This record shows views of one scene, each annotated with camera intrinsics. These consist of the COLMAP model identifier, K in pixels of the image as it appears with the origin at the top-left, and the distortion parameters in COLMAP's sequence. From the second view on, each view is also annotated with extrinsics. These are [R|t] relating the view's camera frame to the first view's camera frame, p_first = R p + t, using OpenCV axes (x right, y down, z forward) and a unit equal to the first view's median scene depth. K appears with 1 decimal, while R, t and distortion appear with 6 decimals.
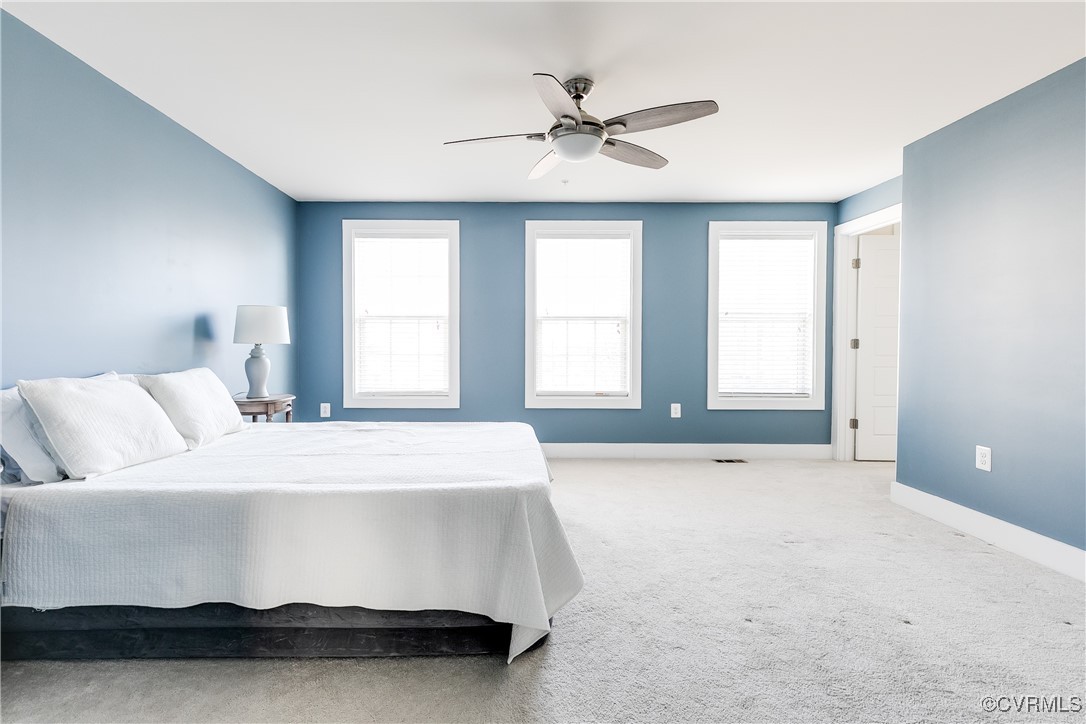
lens RADIAL K [[508.6, 0, 502.4], [0, 508.6, 346.3], [0, 0, 1]] dist [0.021449, 0.000083]
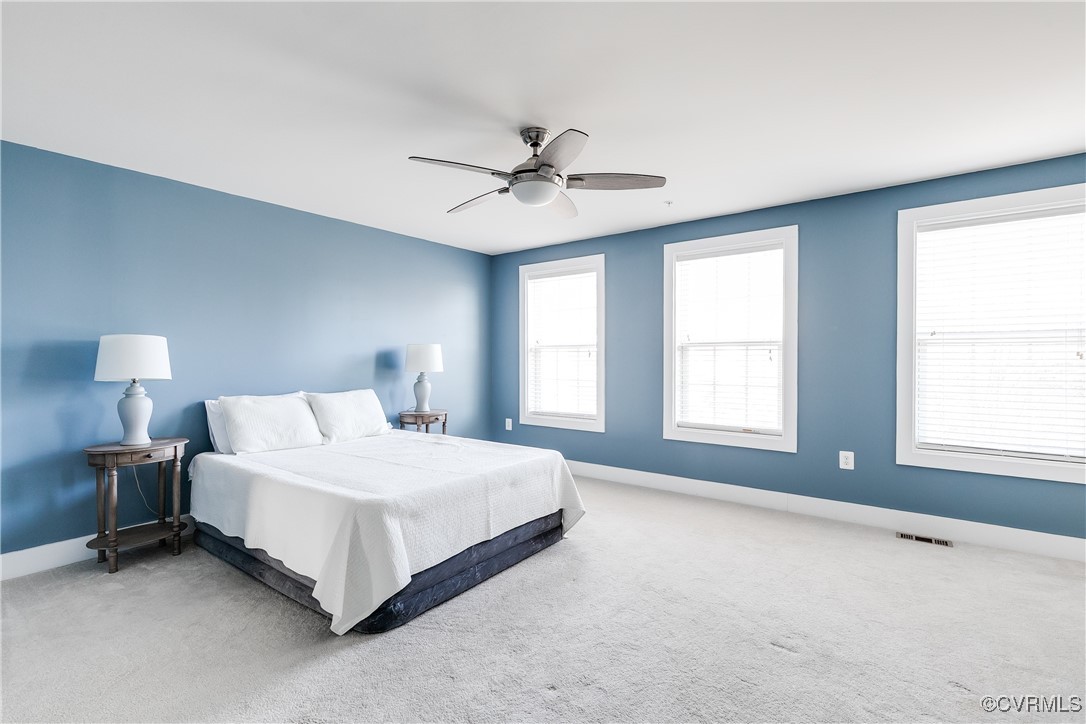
lens RADIAL K [[491.5, 0, 543.0], [0, 491.5, 362.0], [0, 0, 1]] dist [0.017720, -0.000020]
pose [[0.799382, 0.002124, -0.600819, 0.436674], [-0.001225, 0.999997, 0.001906, -0.026179], [0.600821, -0.000788, 0.799383, 0.116753]]
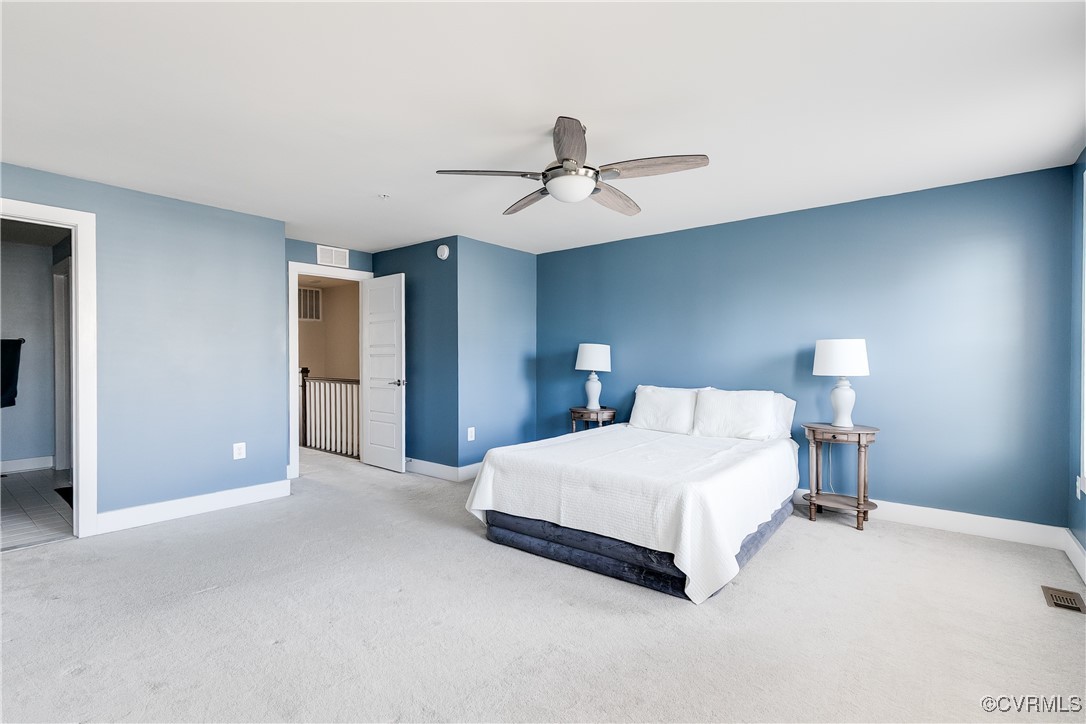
lens RADIAL K [[491.5, 0, 543.0], [0, 491.5, 362.0], [0, 0, 1]] dist [0.017720, -0.000020]
pose [[-0.608746, 0.002154, -0.793362, 0.542586], [-0.005340, 0.999963, 0.006812, -0.027119], [0.793347, 0.008383, -0.608712, 0.880894]]
